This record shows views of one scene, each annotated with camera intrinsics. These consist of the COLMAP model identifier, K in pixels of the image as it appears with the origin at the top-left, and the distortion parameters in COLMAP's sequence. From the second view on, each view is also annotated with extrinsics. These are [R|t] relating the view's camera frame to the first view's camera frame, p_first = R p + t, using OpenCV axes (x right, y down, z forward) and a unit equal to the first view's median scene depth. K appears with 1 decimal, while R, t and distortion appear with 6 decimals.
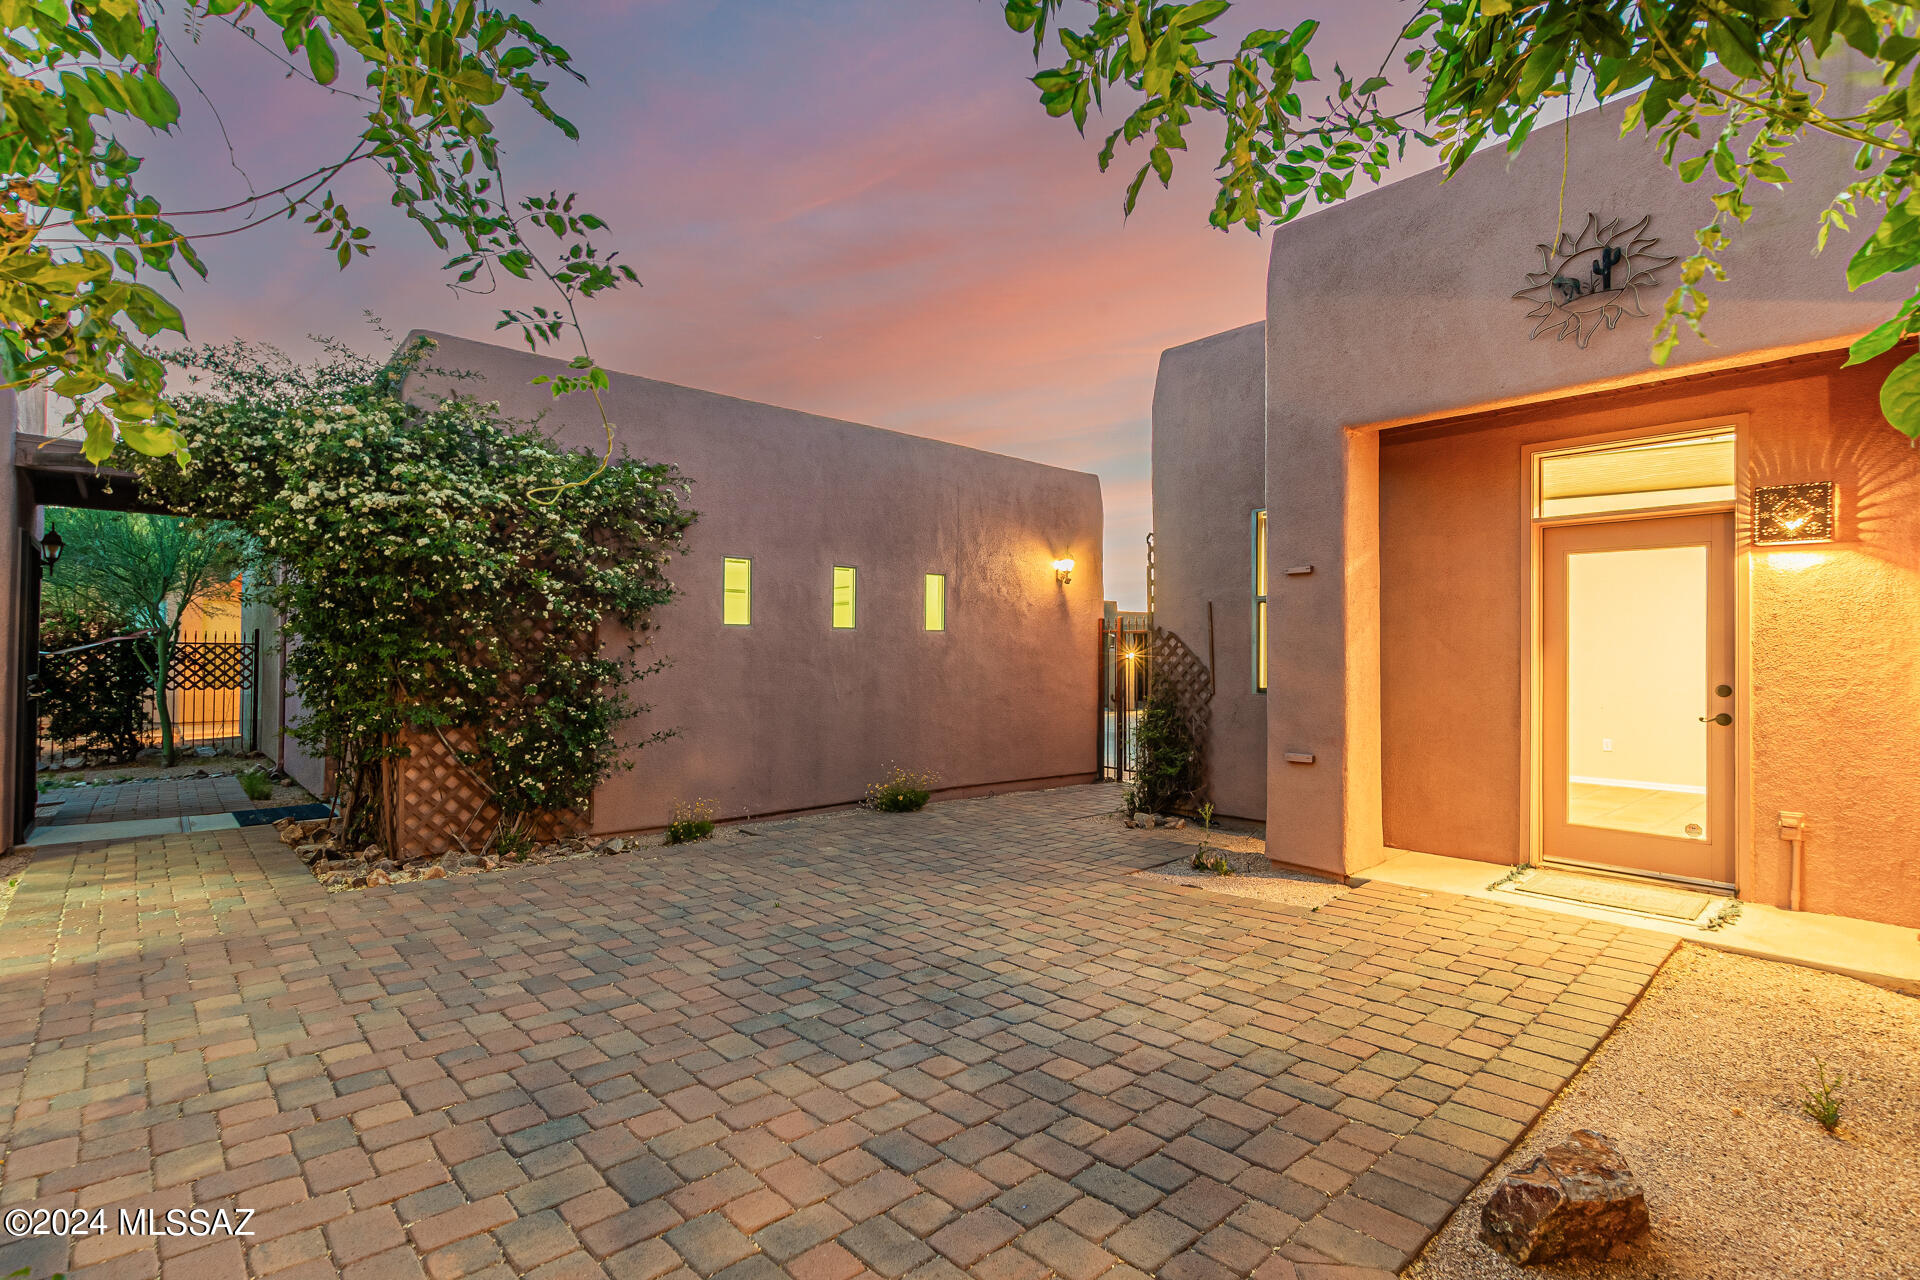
lens RADIAL K [[903.4, 0, 960.0], [0, 903.4, 640.0], [0, 0, 1]] dist [0.002366, -0.000869]
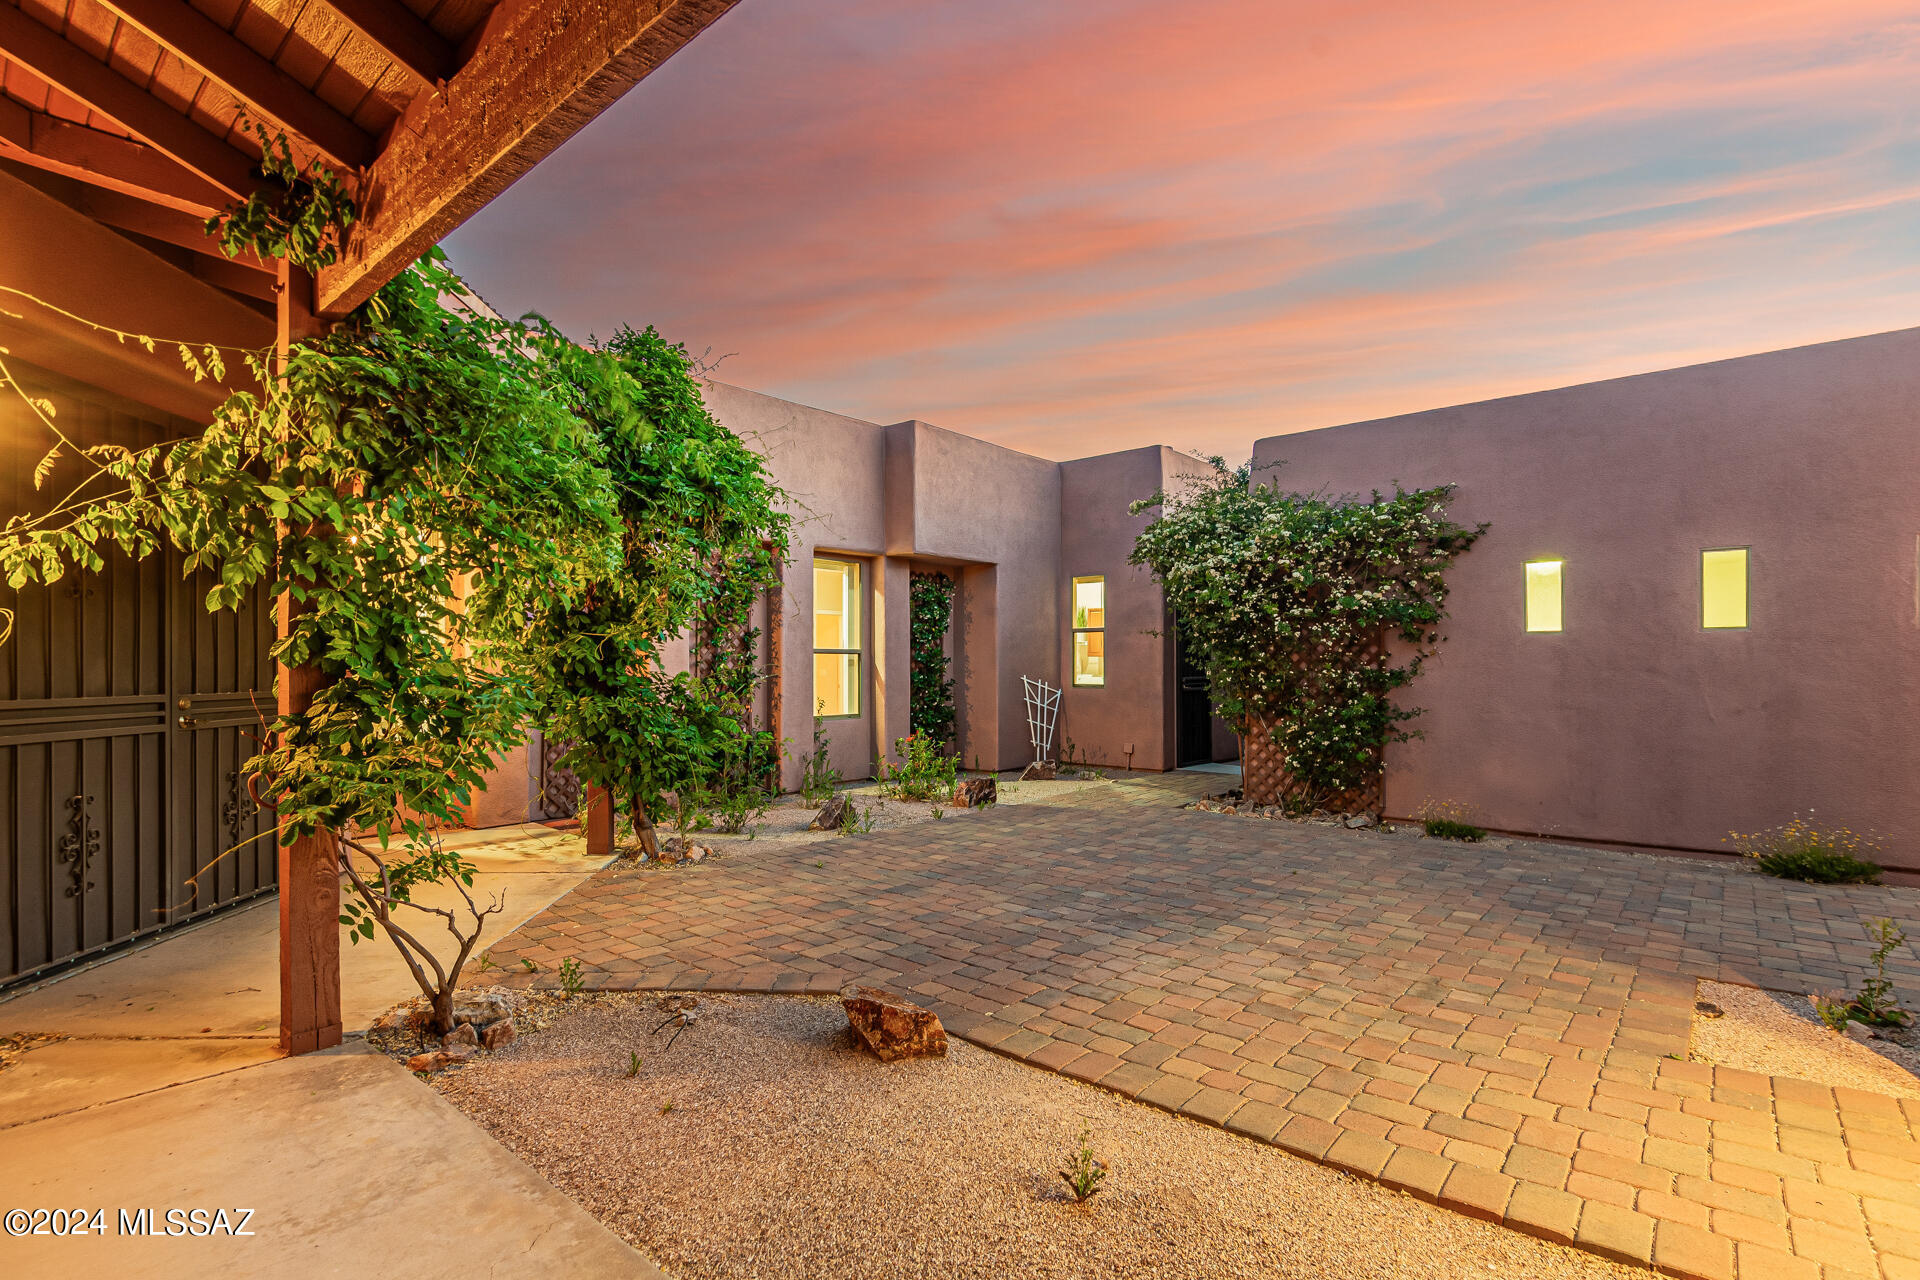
lens RADIAL K [[908.6, 0, 952.4], [0, 908.6, 668.4], [0, 0, 1]] dist [0.000978, -0.000490]
pose [[0.112271, -0.001405, -0.993677, 1.026576], [0.022254, 0.999752, 0.001100, 0.010992], [0.993428, -0.022237, 0.112274, 0.447270]]
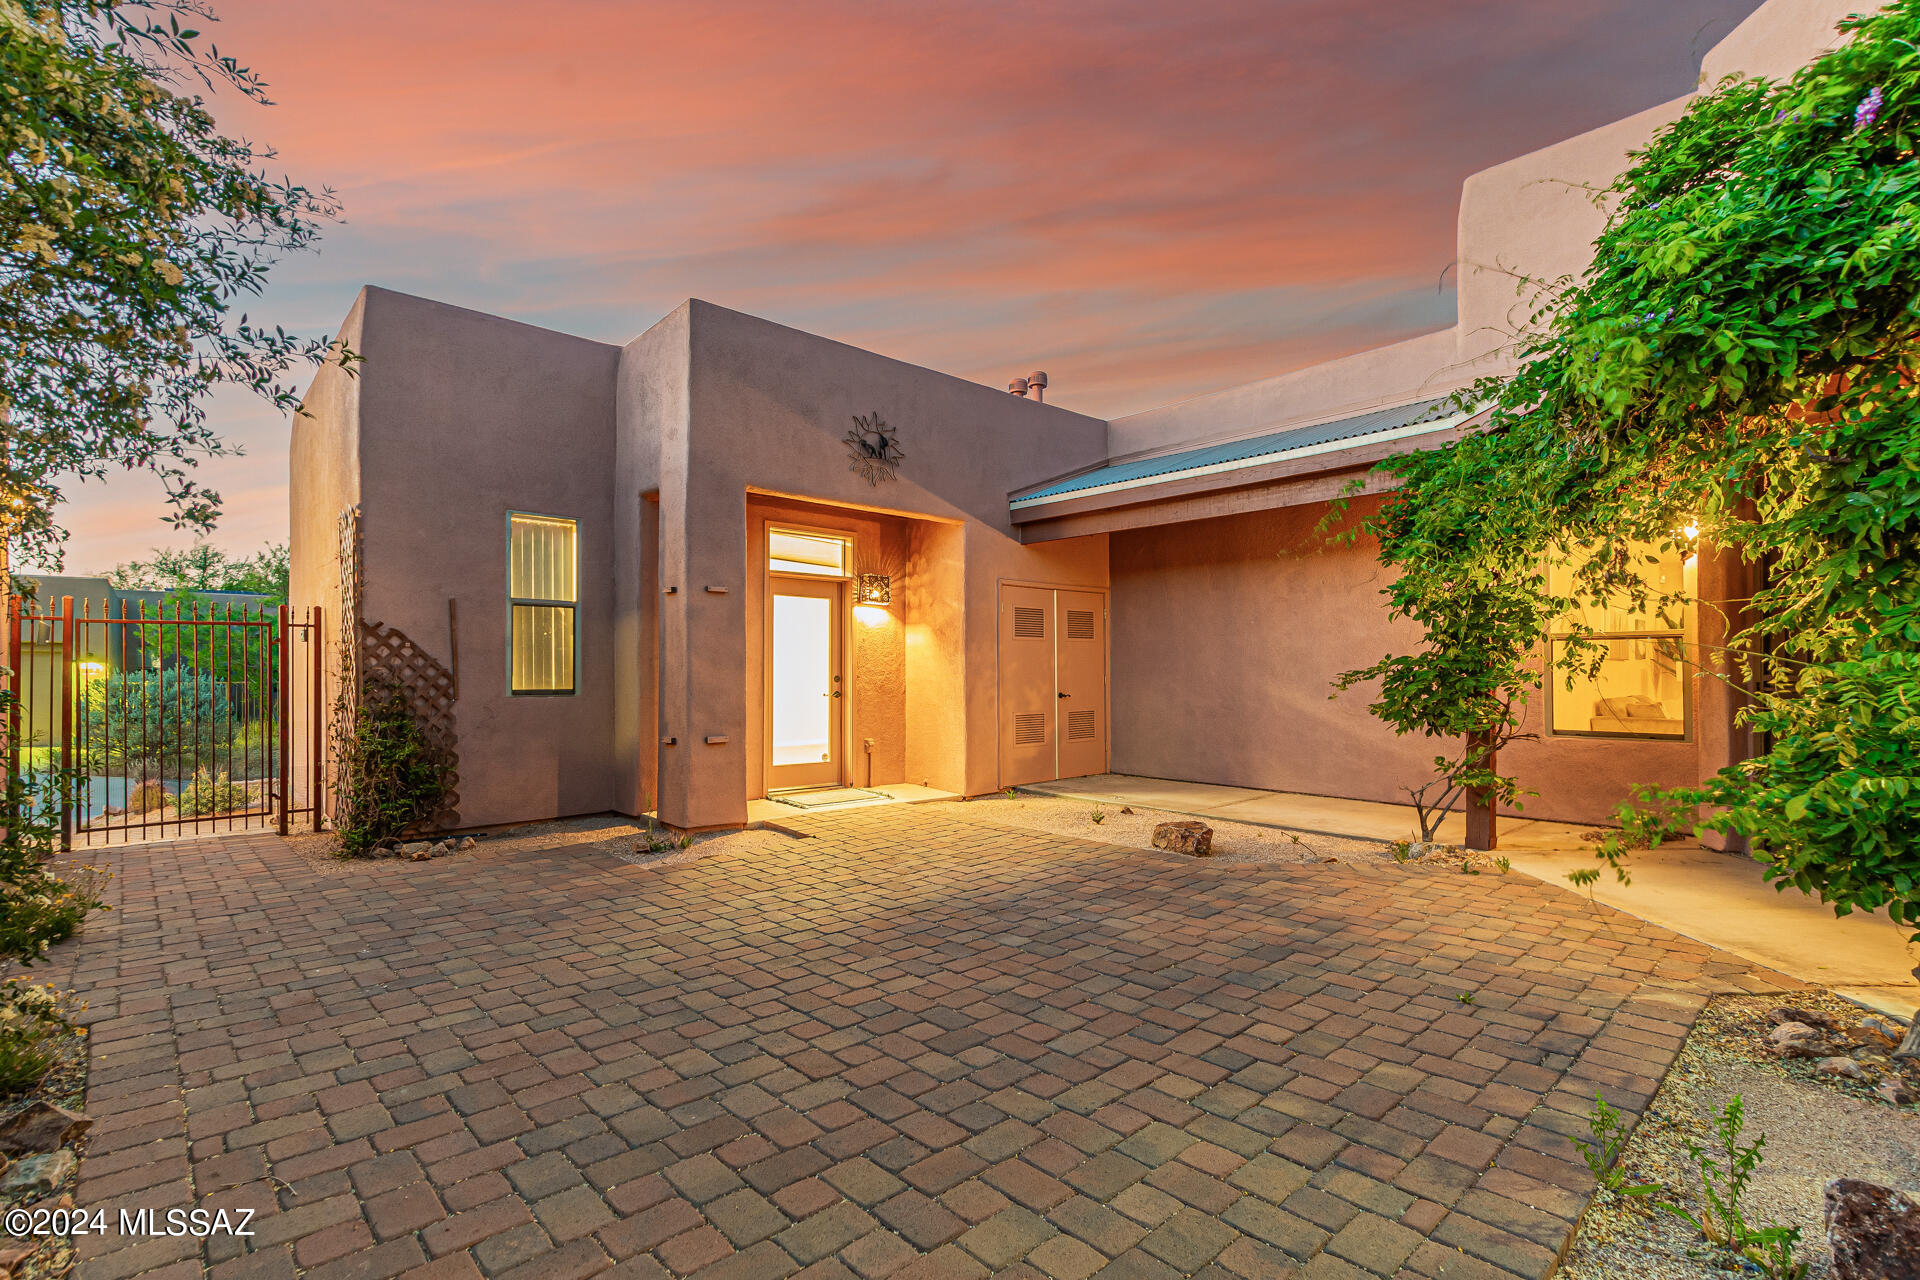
lens RADIAL K [[883.8, 0, 961.4], [0, 883.8, 662.8], [0, 0, 1]] dist [0.007442, 0.000129]
pose [[-0.003001, 0.004638, 0.999985, -1.041061], [-0.018323, 0.999821, -0.004692, 0.029404], [-0.999828, -0.018337, -0.002916, 0.818905]]
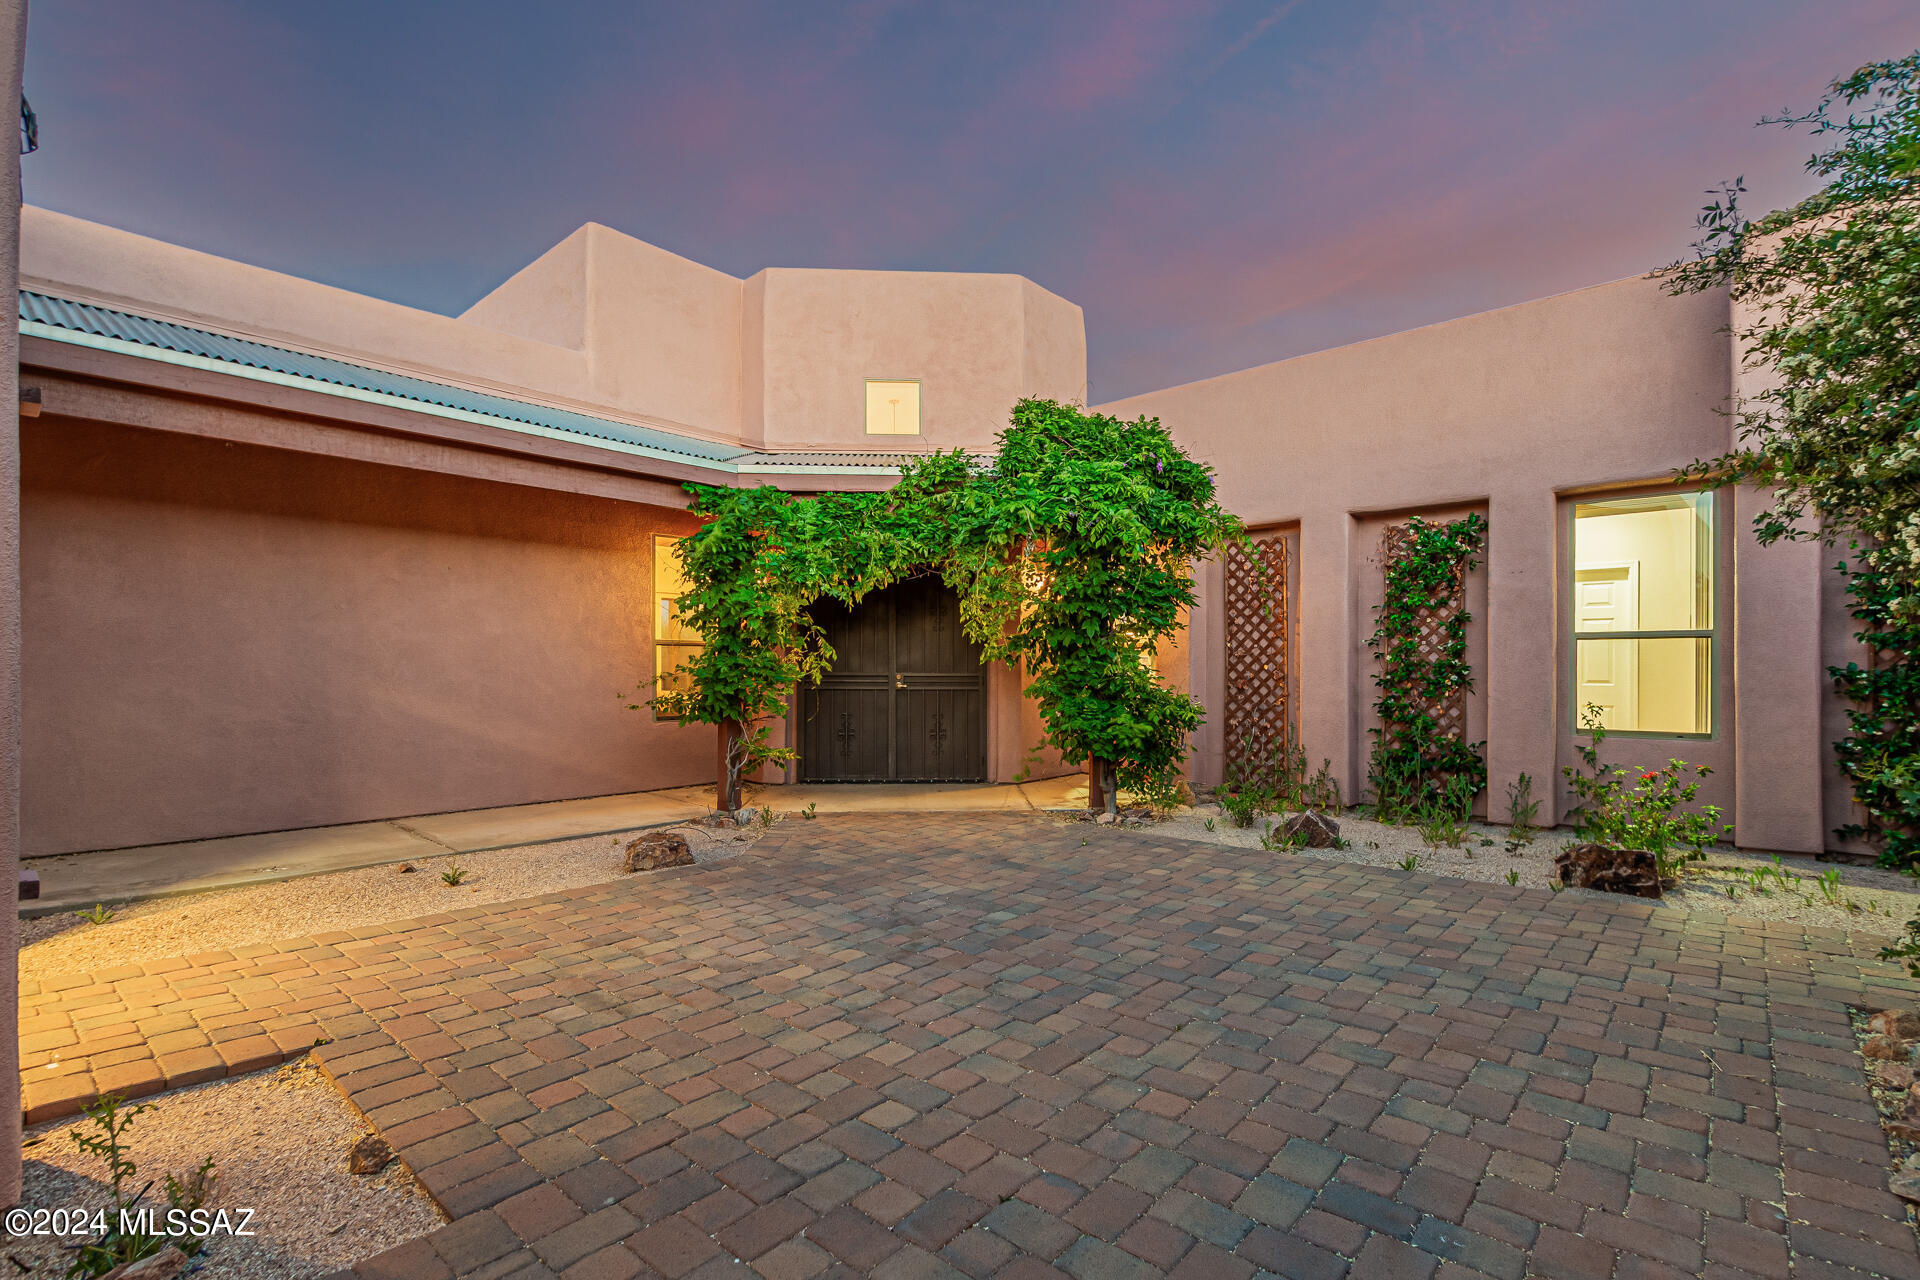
lens RADIAL K [[883.8, 0, 961.4], [0, 883.8, 662.8], [0, 0, 1]] dist [0.007442, 0.000129]
pose [[-0.994897, -0.005097, -0.100769, 0.018113], [-0.002308, 0.999612, -0.027773, 0.053946], [0.100871, -0.027399, -0.994522, 1.747450]]
